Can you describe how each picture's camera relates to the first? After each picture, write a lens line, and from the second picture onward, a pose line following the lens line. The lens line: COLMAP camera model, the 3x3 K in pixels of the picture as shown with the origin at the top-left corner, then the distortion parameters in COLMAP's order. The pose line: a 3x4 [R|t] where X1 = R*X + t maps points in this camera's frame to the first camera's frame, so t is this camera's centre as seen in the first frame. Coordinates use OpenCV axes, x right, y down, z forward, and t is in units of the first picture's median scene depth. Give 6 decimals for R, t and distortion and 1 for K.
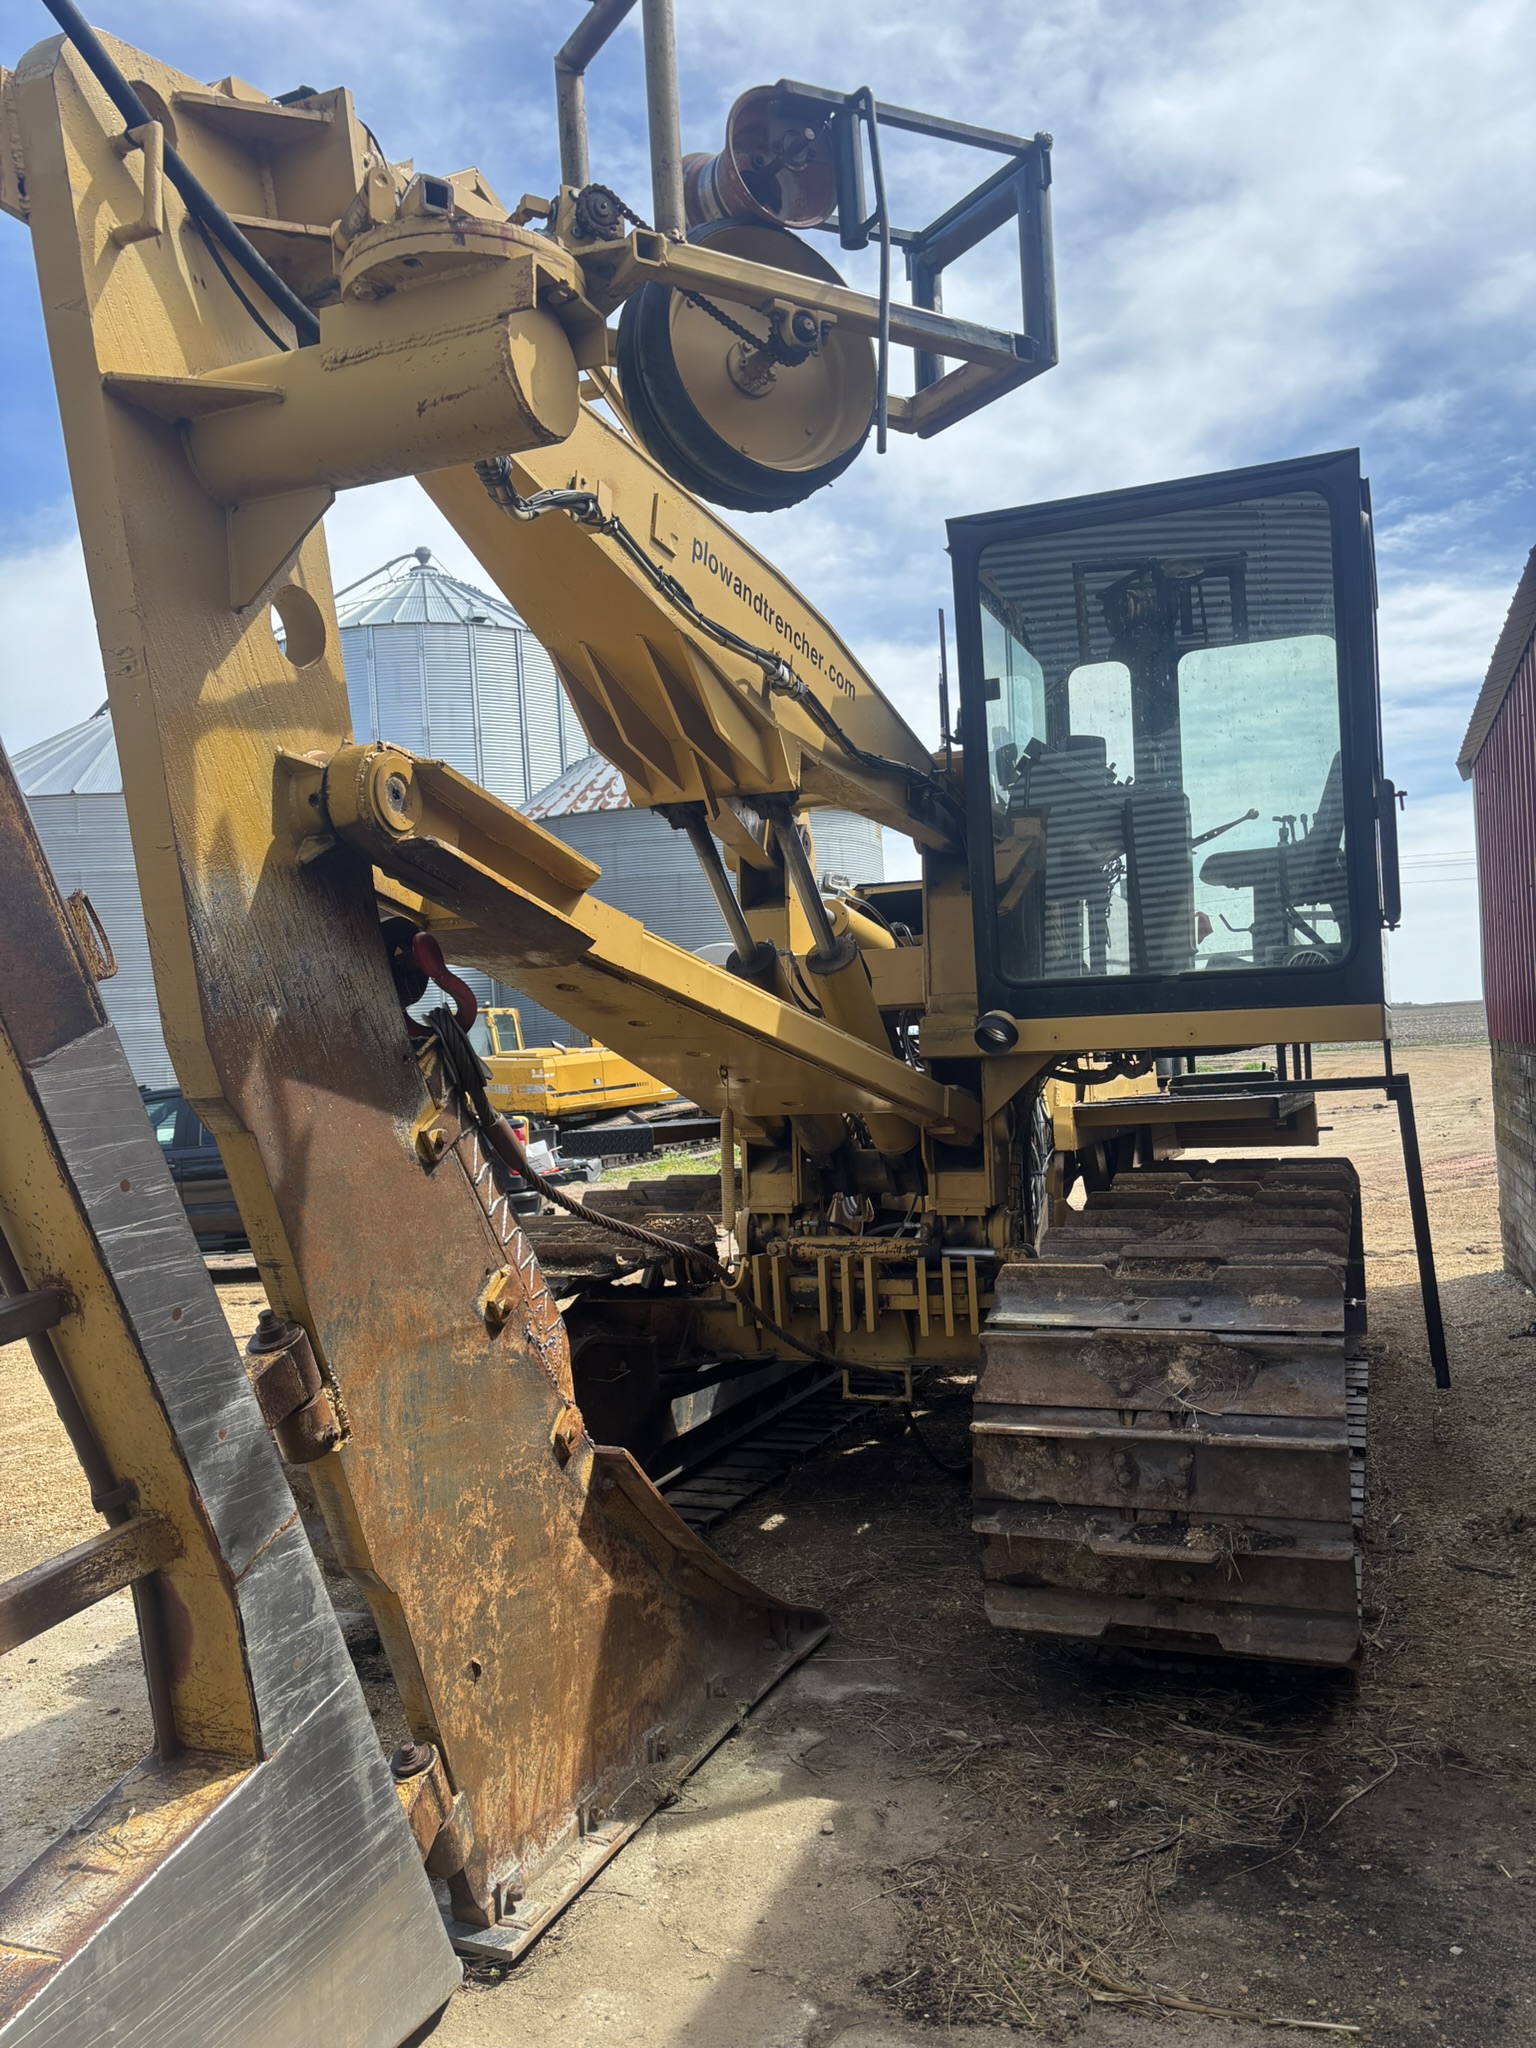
lens RADIAL K [[1479.6, 0, 768.0], [0, 1479.6, 1024.0], [0, 0, 1]] dist [0.092085, -0.121068]
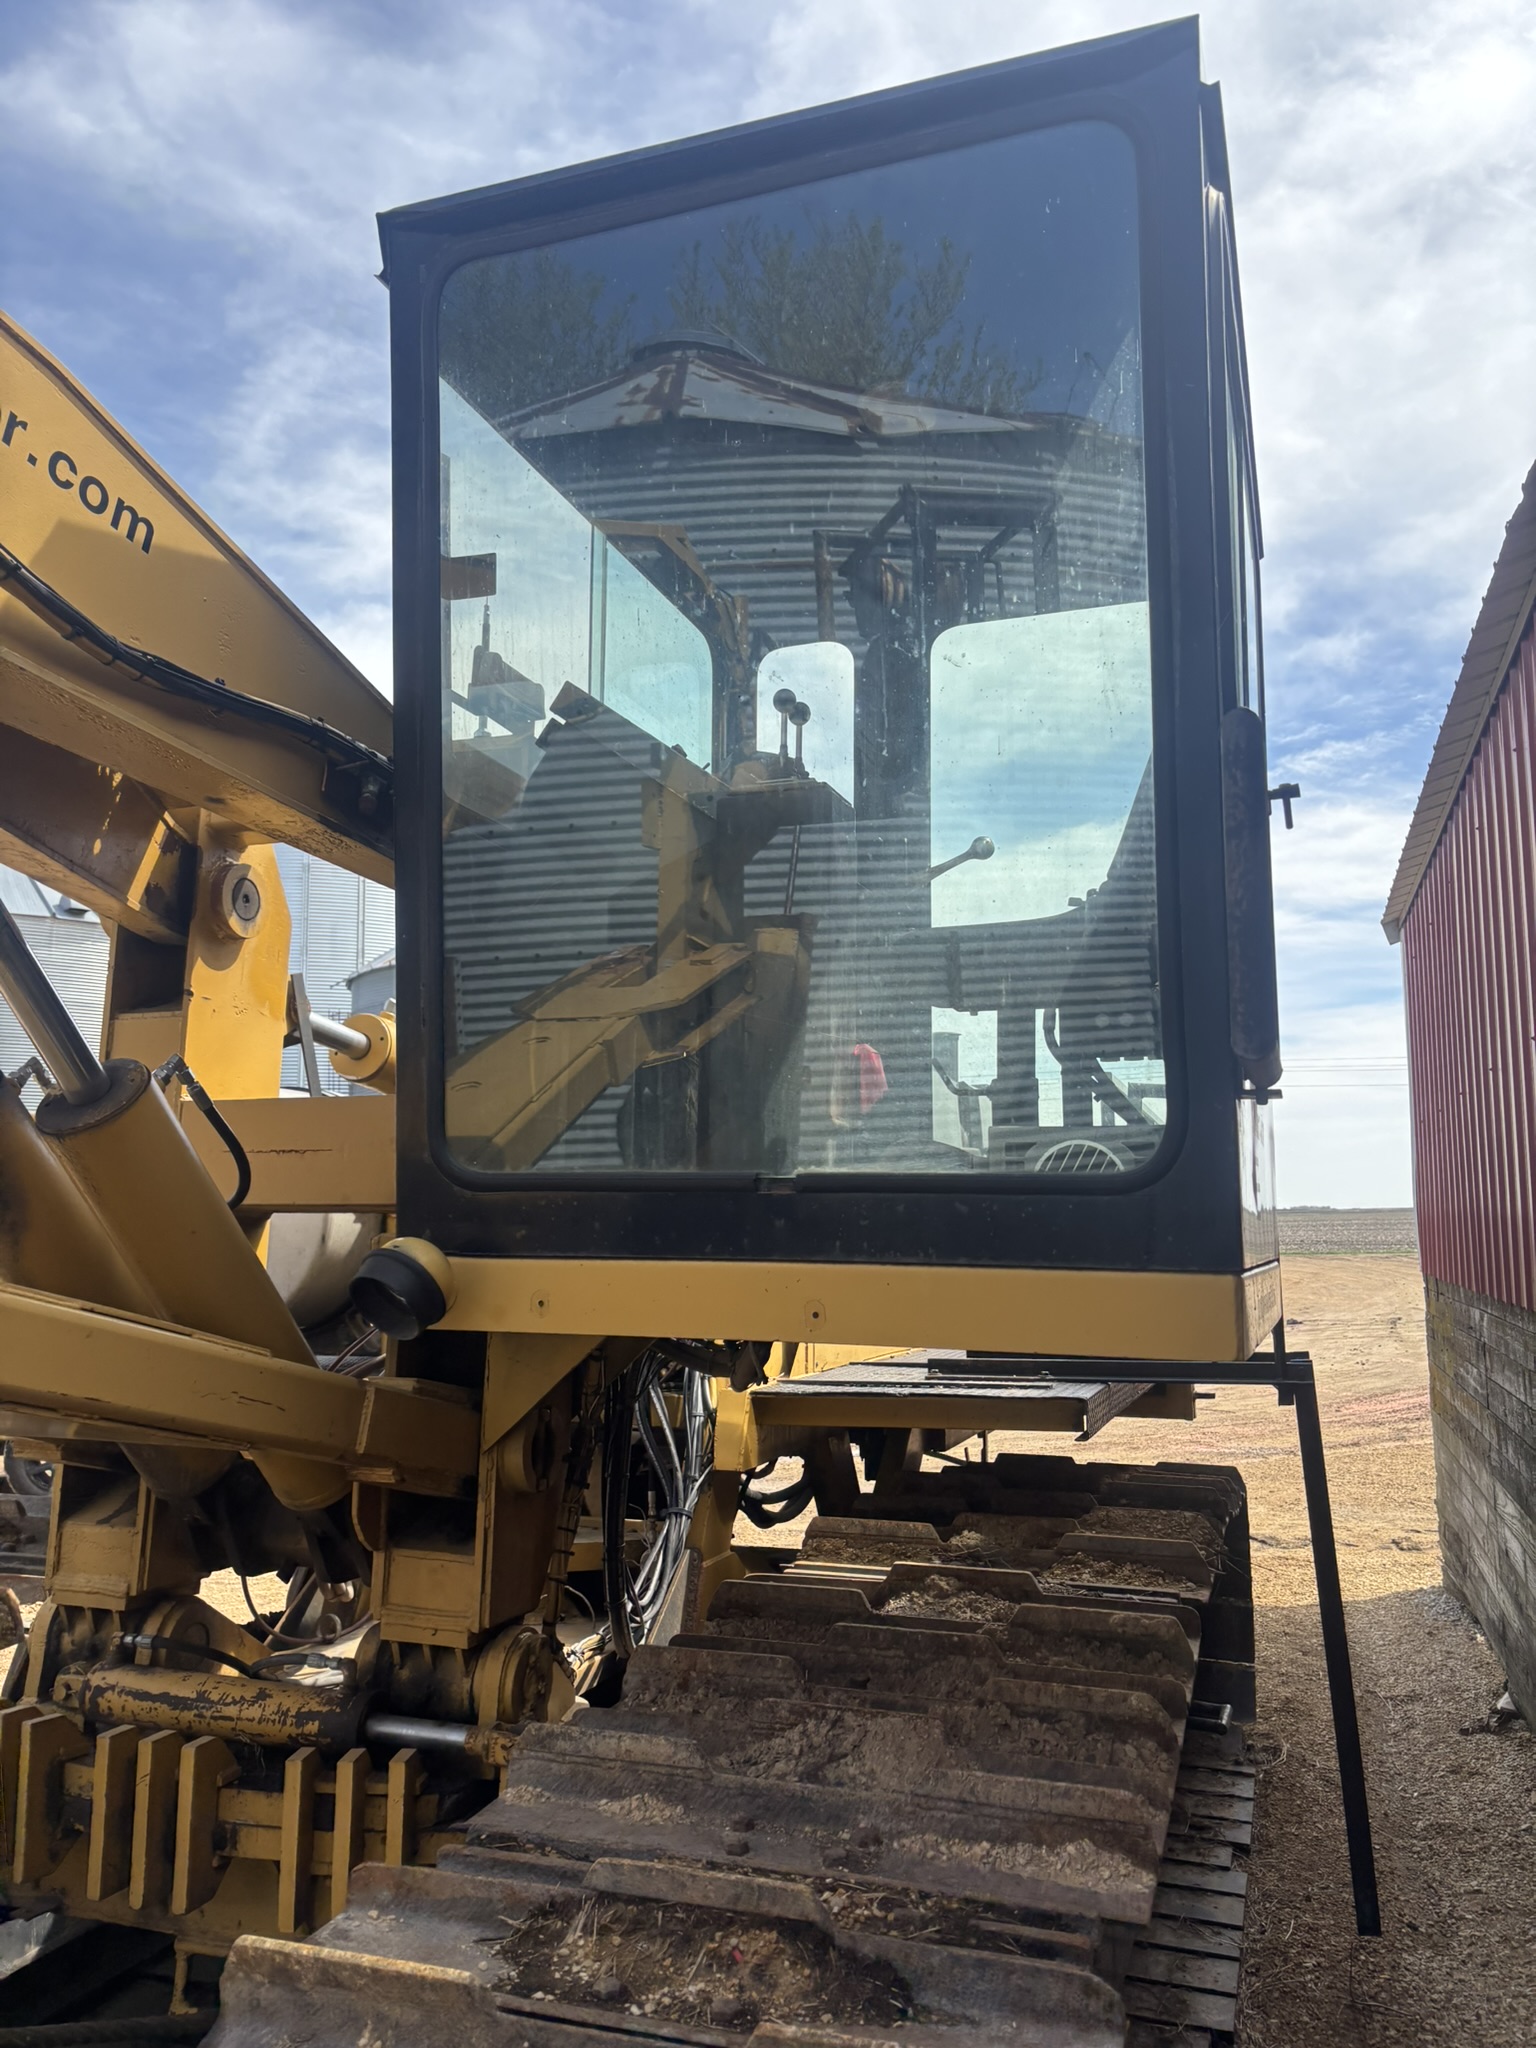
lens RADIAL K [[1506.2, 0, 768.0], [0, 1506.2, 1024.0], [0, 0, 1]] dist [0.021148, -0.009067]
pose [[0.997596, 0.051462, 0.046403, 0.197846], [-0.045752, 0.992116, -0.116675, -0.020016], [-0.052041, 0.114272, 0.992086, 0.446595]]
